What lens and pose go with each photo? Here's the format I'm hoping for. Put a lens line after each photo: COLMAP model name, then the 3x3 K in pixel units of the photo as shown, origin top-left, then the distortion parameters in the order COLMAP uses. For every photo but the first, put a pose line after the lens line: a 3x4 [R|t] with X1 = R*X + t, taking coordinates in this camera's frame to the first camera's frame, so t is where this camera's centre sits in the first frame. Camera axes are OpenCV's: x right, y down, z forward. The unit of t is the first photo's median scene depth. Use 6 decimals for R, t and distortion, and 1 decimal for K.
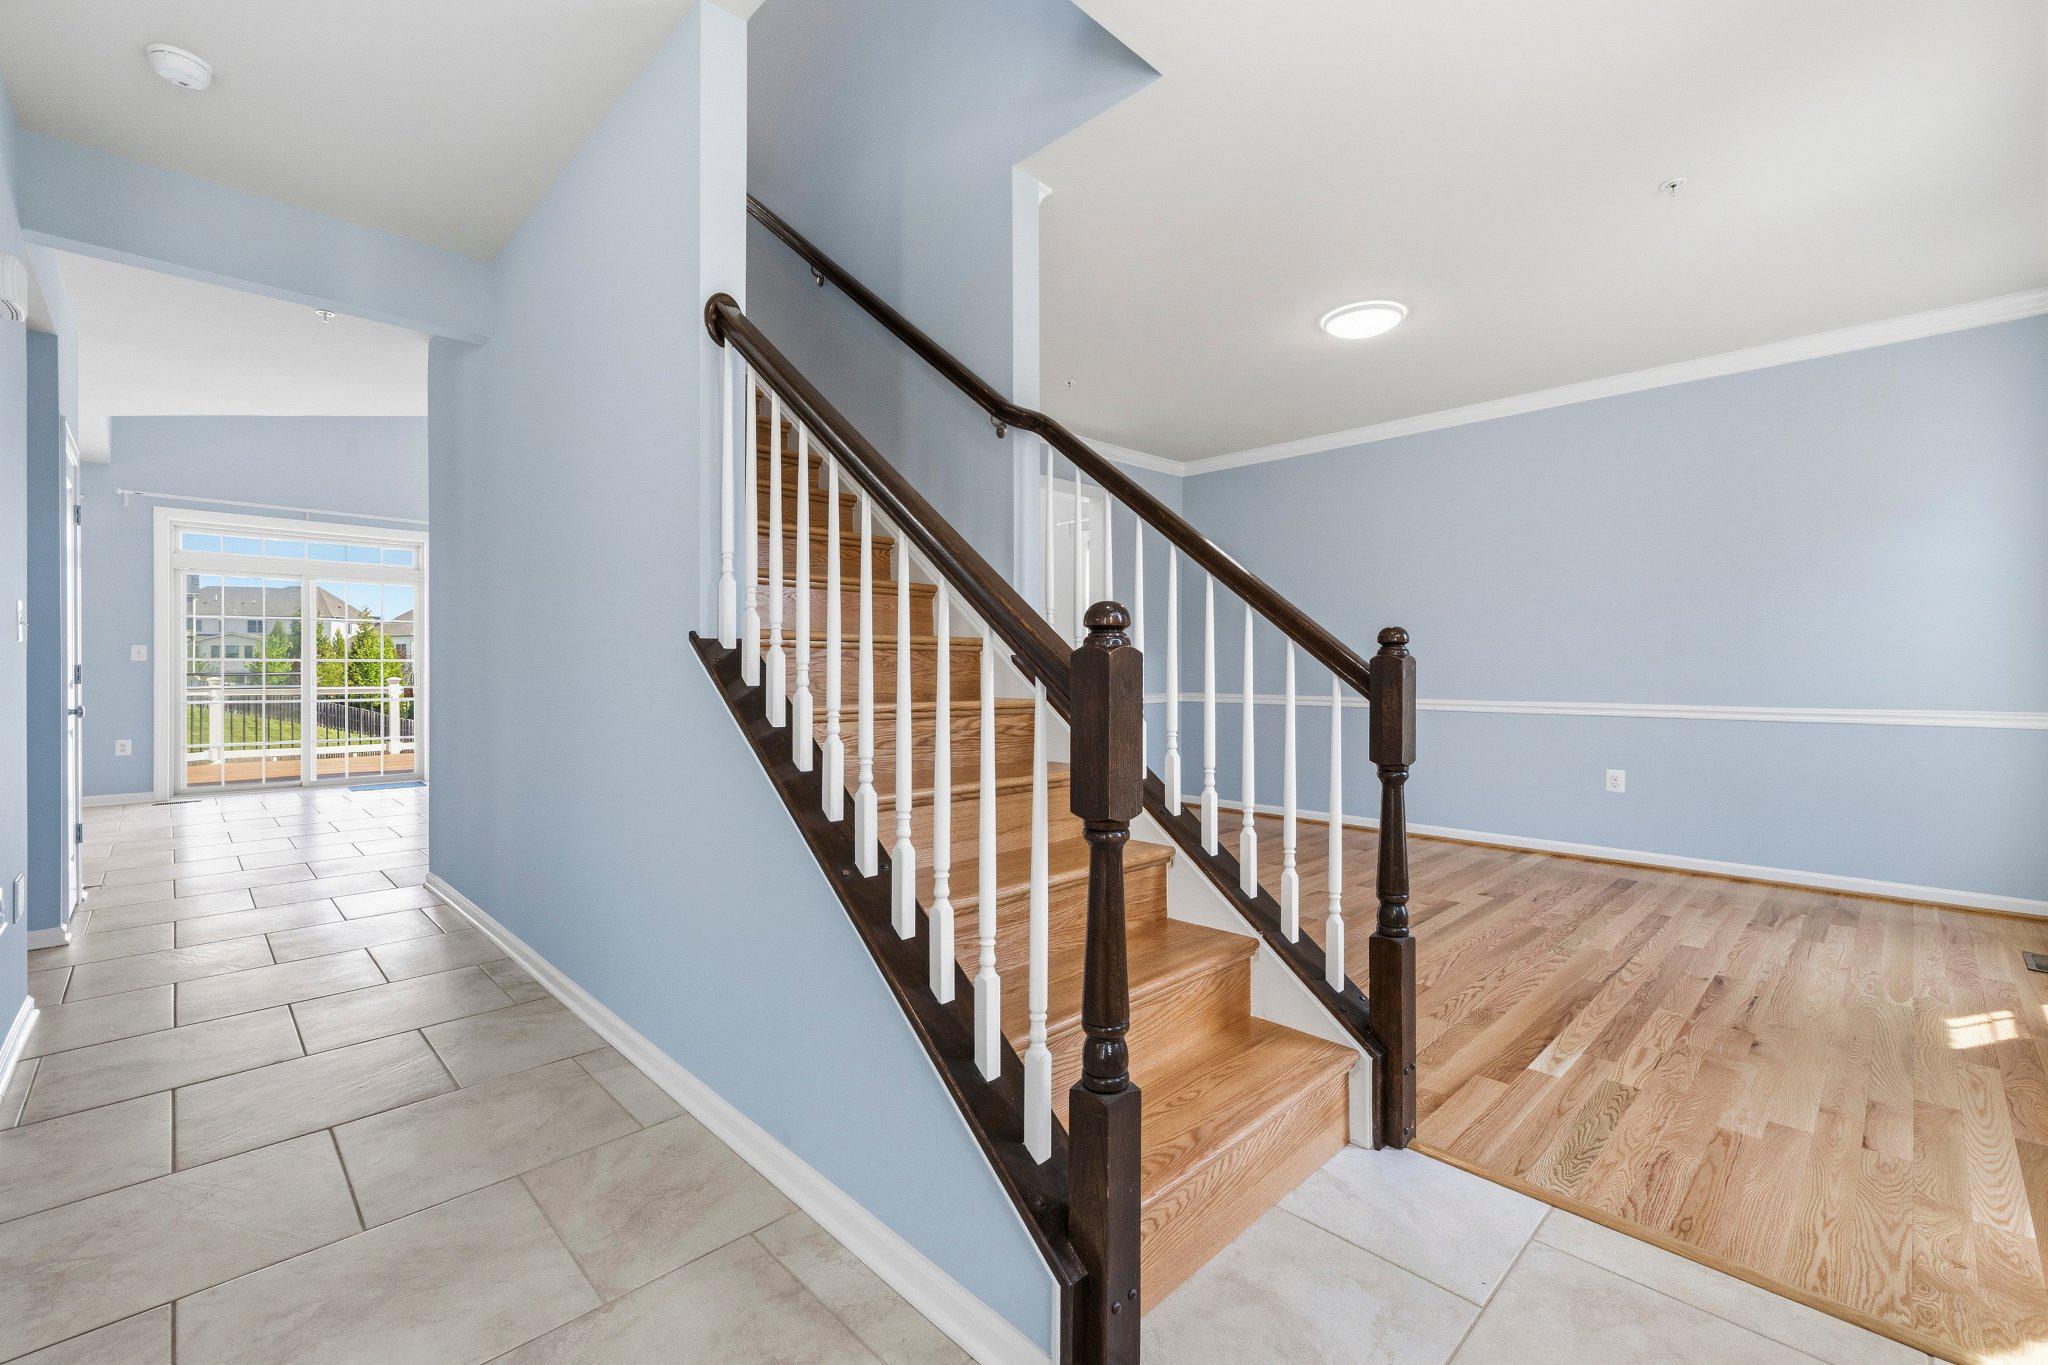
lens RADIAL K [[869.5, 0, 1037.3], [0, 869.5, 676.7], [0, 0, 1]] dist [0.002068, -0.000418]
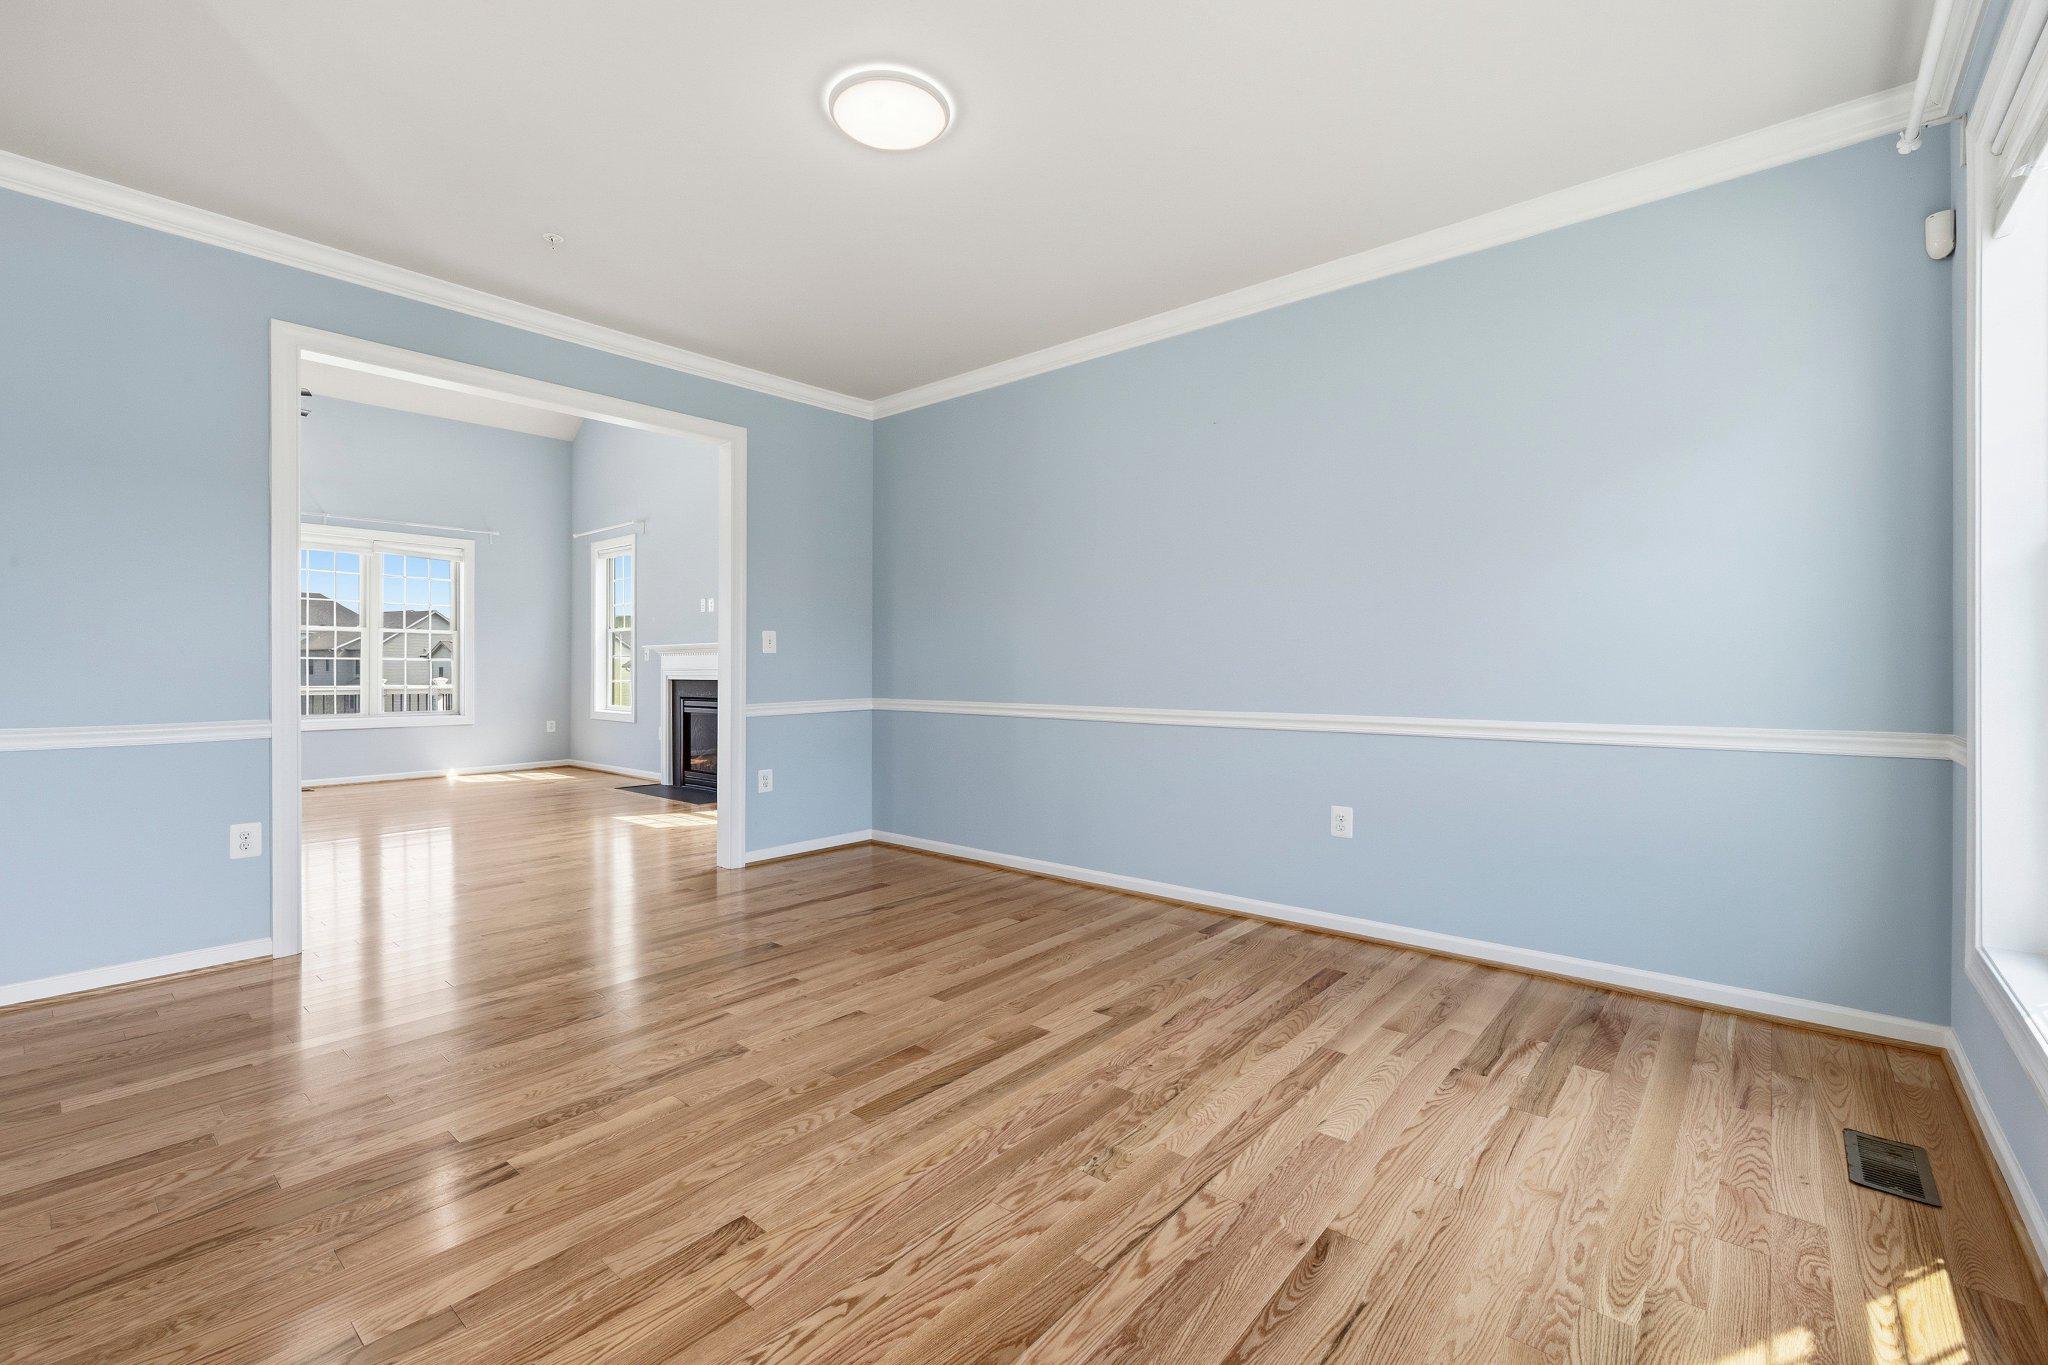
lens RADIAL K [[869.5, 0, 1037.6], [0, 869.5, 676.9], [0, 0, 1]] dist [0.002068, -0.000418]
pose [[0.996237, 0.000518, 0.086669, 0.499321], [-0.000819, 0.999994, 0.003440, -0.005522], [-0.086667, -0.003498, 0.996231, 0.427649]]
